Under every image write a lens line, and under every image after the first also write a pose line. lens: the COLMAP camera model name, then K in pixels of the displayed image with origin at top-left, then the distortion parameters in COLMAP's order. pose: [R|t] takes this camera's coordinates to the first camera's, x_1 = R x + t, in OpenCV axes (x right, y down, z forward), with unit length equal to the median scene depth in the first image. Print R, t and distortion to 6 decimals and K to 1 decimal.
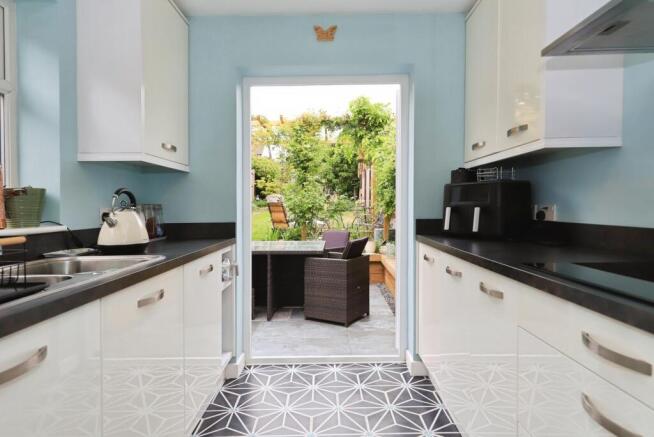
lens RADIAL K [[386.0, 0, 325.1], [0, 386.0, 228.6], [0, 0, 1]] dist [0.002503, 0.000296]
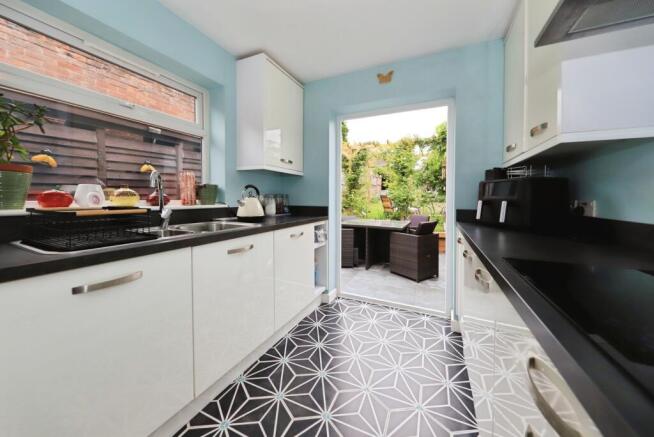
lens RADIAL K [[228.6, 0, 335.5], [0, 228.6, 206.6], [0, 0, 1]] dist [-0.001982, -0.000144]
pose [[0.908119, 0.037257, -0.417052, 0.187898], [-0.044971, 0.998951, -0.008682, -0.008377], [0.416291, 0.026640, 0.908841, 0.146855]]
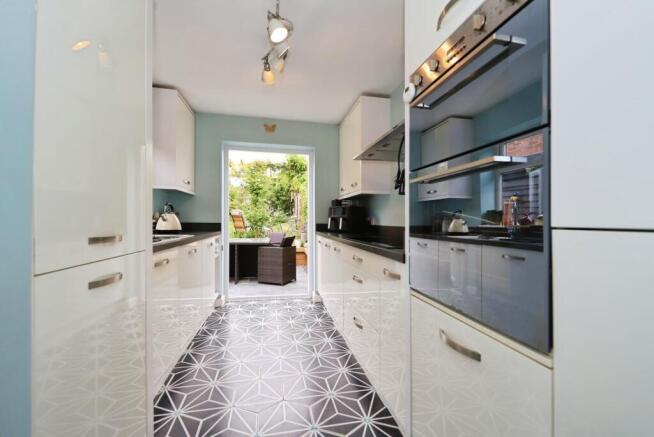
lens RADIAL K [[282.9, 0, 337.9], [0, 282.9, 249.6], [0, 0, 1]] dist [0.013988, 0.000027]
pose [[0.972409, 0.000605, 0.233283, -0.000385], [-0.010212, 0.999148, 0.039978, 0.052169], [-0.233060, -0.041257, 0.971587, -0.485199]]
